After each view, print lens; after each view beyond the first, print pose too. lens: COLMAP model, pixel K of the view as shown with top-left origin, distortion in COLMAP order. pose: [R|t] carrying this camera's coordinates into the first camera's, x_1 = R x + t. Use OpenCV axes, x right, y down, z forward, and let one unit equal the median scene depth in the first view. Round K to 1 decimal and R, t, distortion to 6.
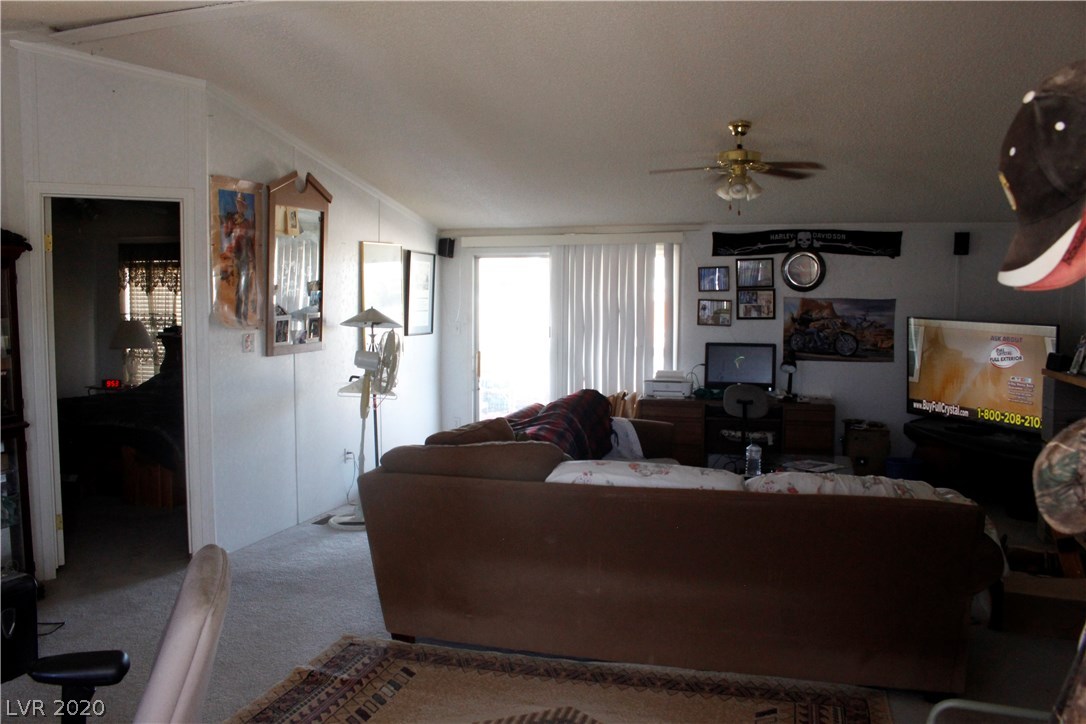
lens RADIAL K [[904.4, 0, 546.8], [0, 904.4, 367.1], [0, 0, 1]] dist [-0.157084, 0.131207]
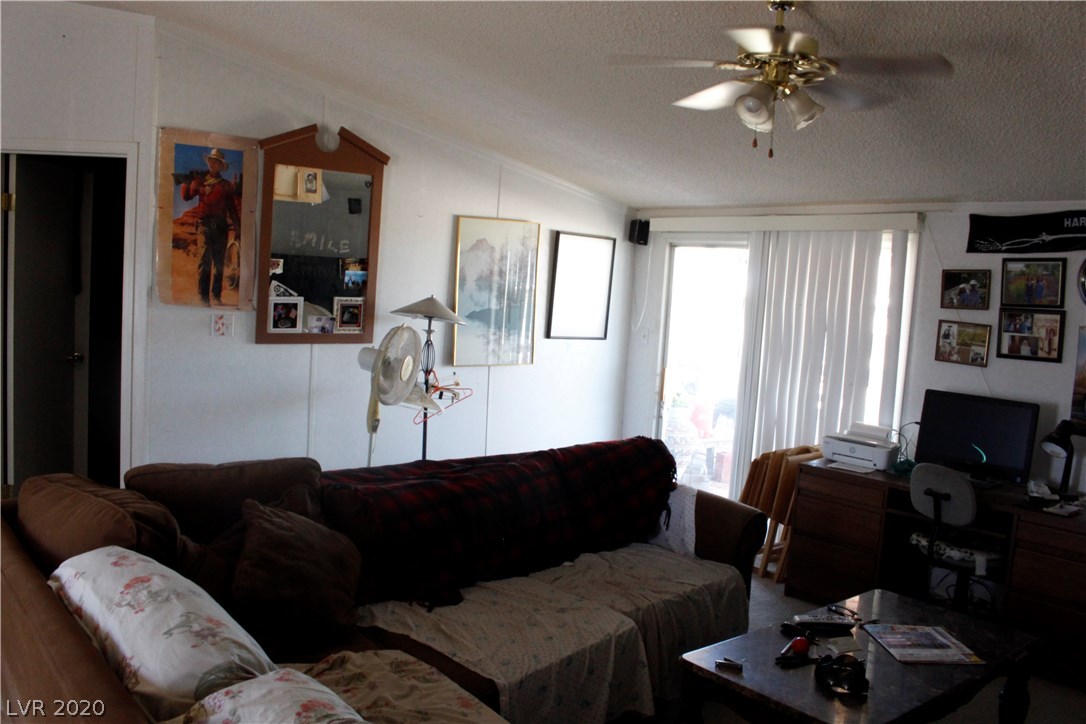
lens RADIAL K [[904.4, 0, 546.8], [0, 904.4, 367.1], [0, 0, 1]] dist [-0.157084, 0.131207]
pose [[0.829291, 0.100699, -0.549669, 0.303990], [-0.103669, 0.994279, 0.025745, -0.031810], [0.549116, 0.035633, 0.834986, 0.354580]]
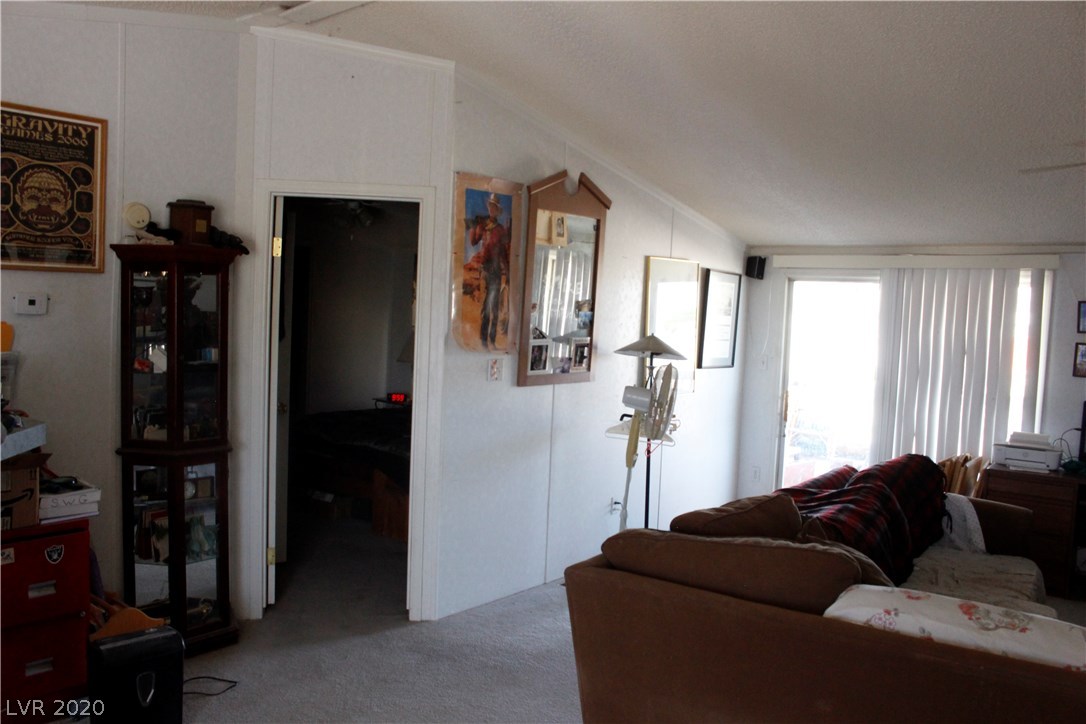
lens RADIAL K [[904.4, 0, 546.8], [0, 904.4, 367.1], [0, 0, 1]] dist [-0.157084, 0.131207]
pose [[0.931819, 0.057428, -0.358351, 0.015695], [-0.066136, 0.997738, -0.012078, -0.017297], [0.356847, 0.034955, 0.933509, 0.161741]]
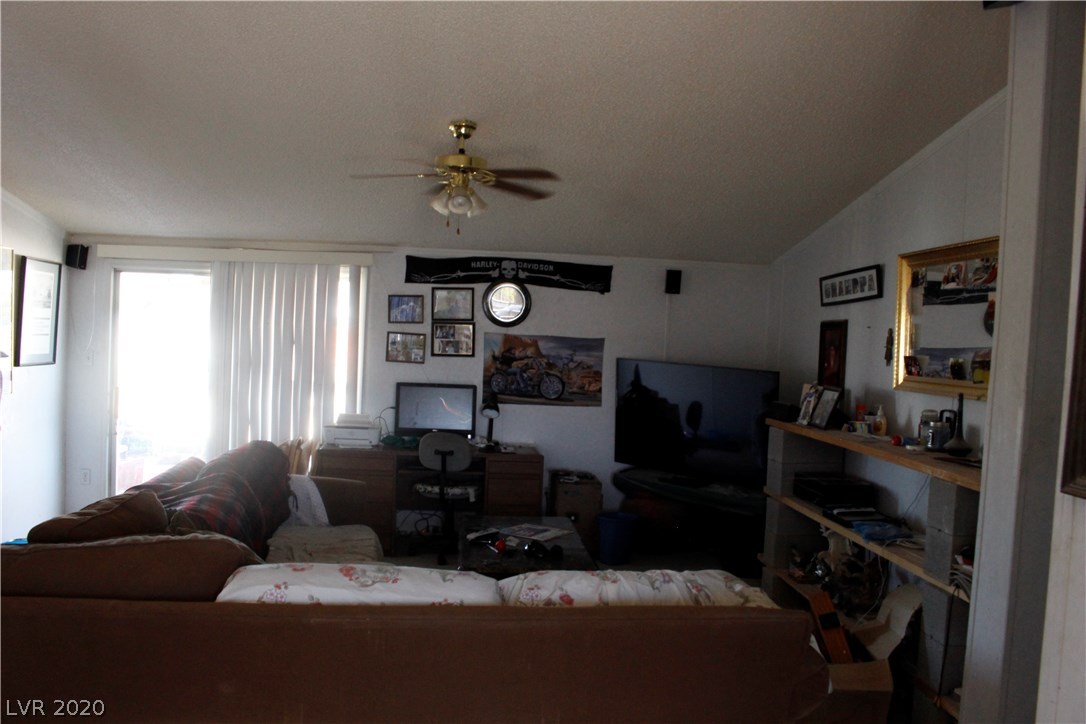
lens RADIAL K [[904.4, 0, 546.8], [0, 904.4, 367.1], [0, 0, 1]] dist [-0.157084, 0.131207]
pose [[0.928449, 0.022077, 0.370802, -0.010688], [-0.010262, 0.999376, -0.033808, -0.014566], [-0.371317, 0.027584, 0.928096, 0.149349]]
